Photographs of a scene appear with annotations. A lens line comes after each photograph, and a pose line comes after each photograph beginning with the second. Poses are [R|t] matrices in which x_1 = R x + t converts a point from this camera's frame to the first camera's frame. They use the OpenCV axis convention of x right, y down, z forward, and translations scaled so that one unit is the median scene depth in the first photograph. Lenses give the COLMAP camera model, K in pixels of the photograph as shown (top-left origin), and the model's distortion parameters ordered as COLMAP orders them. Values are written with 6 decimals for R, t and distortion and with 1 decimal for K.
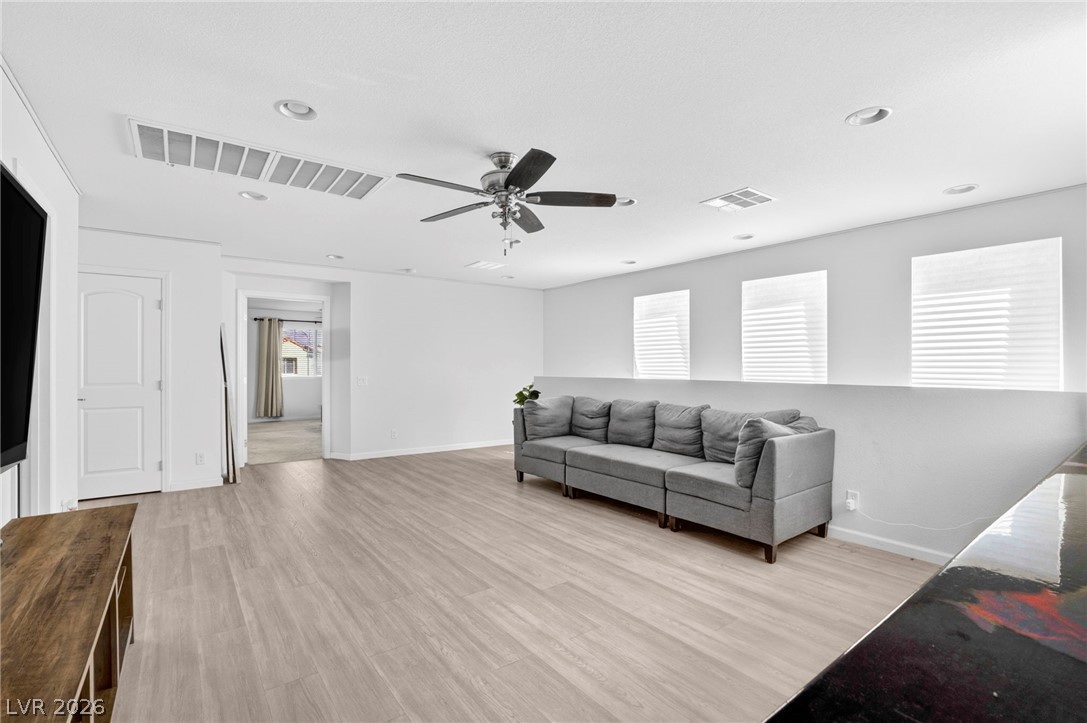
lens RADIAL K [[495.7, 0, 548.4], [0, 495.7, 363.0], [0, 0, 1]] dist [-0.058751, 0.012937]
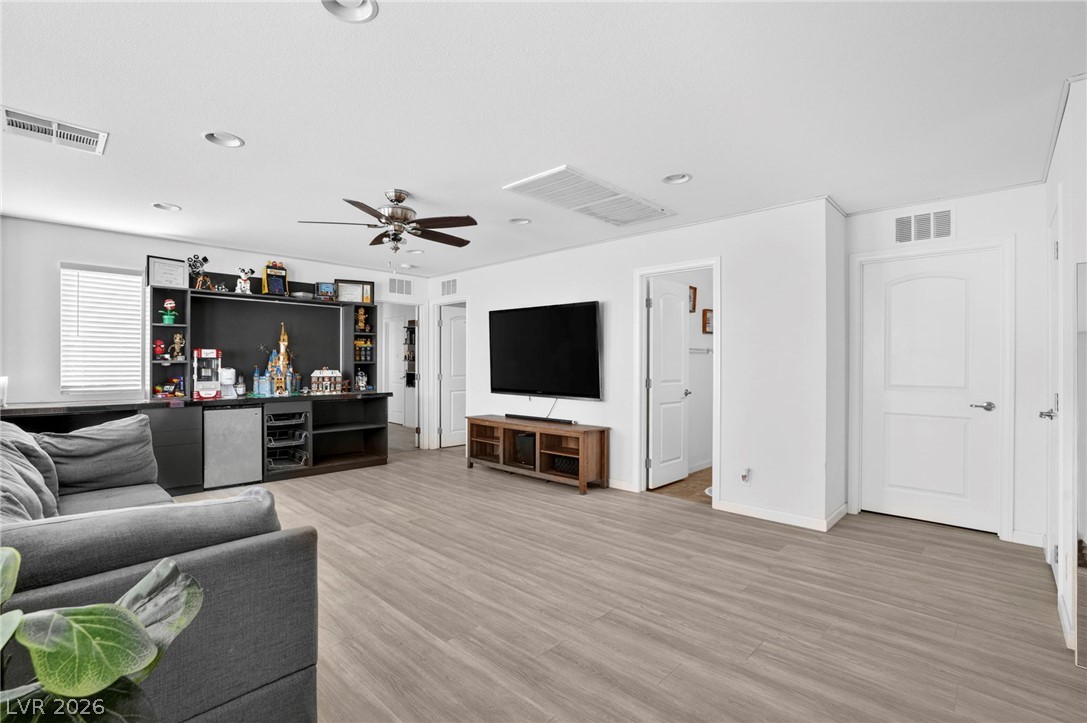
lens RADIAL K [[495.7, 0, 548.4], [0, 495.7, 363.0], [0, 0, 1]] dist [-0.058751, 0.012937]
pose [[-0.986684, -0.003848, -0.162602, -0.231639], [-0.002435, 0.999958, -0.008890, 0.011790], [0.162629, -0.008376, -0.986652, 1.991360]]
